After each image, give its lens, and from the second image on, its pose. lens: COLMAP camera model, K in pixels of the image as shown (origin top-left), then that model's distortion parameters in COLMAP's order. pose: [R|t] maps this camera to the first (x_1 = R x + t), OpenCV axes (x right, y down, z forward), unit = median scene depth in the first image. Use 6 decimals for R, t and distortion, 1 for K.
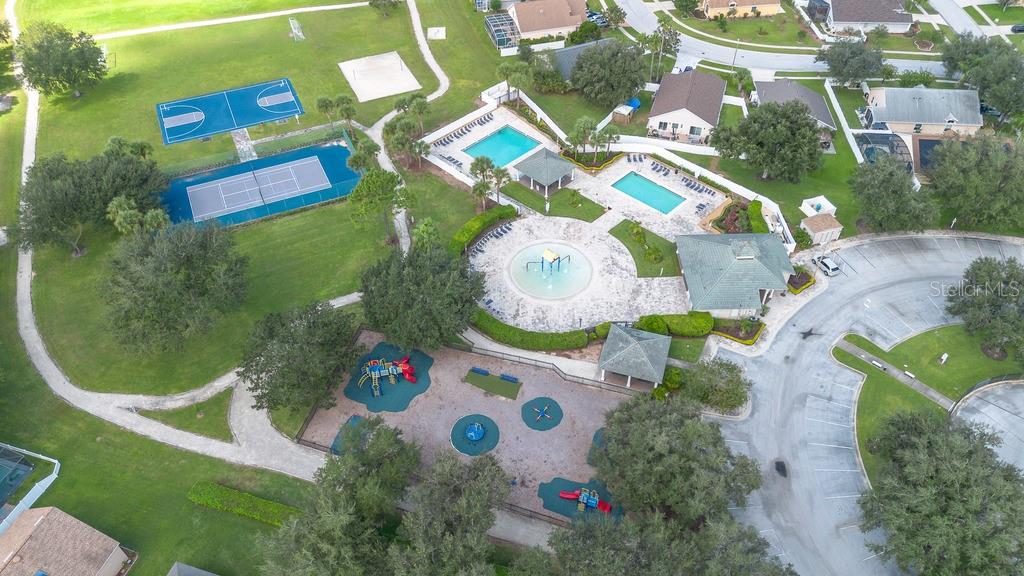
lens RADIAL K [[726.7, 0, 512.0], [0, 726.7, 288.0], [0, 0, 1]] dist [0.079212, -0.085900]
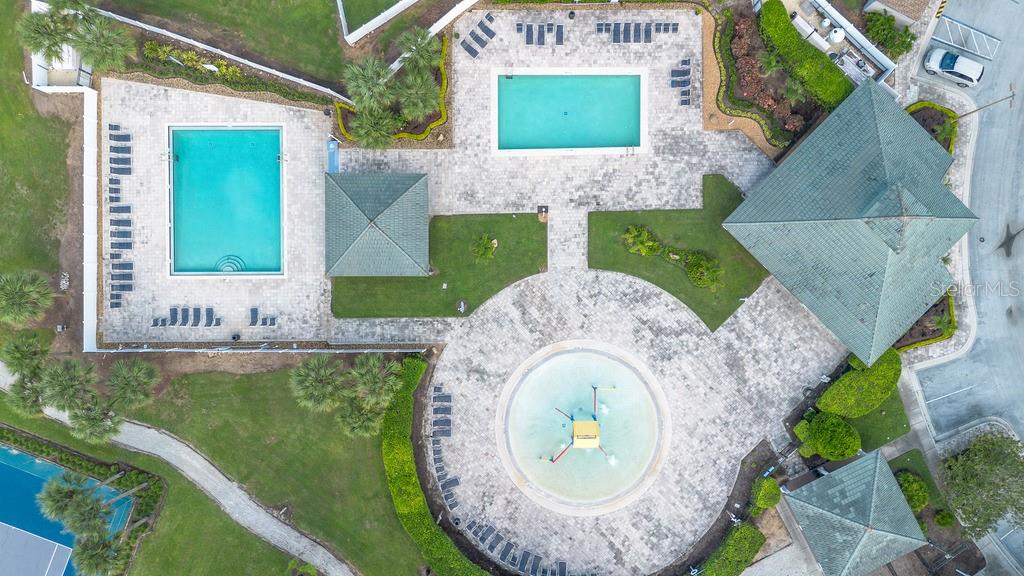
lens RADIAL K [[726.7, 0, 512.0], [0, 726.7, 288.0], [0, 0, 1]] dist [0.079212, -0.085900]
pose [[0.710790, -0.703373, -0.006619, 0.075745], [0.499723, 0.498326, 0.708483, -0.399632], [-0.495029, -0.506891, 0.705696, 0.573417]]
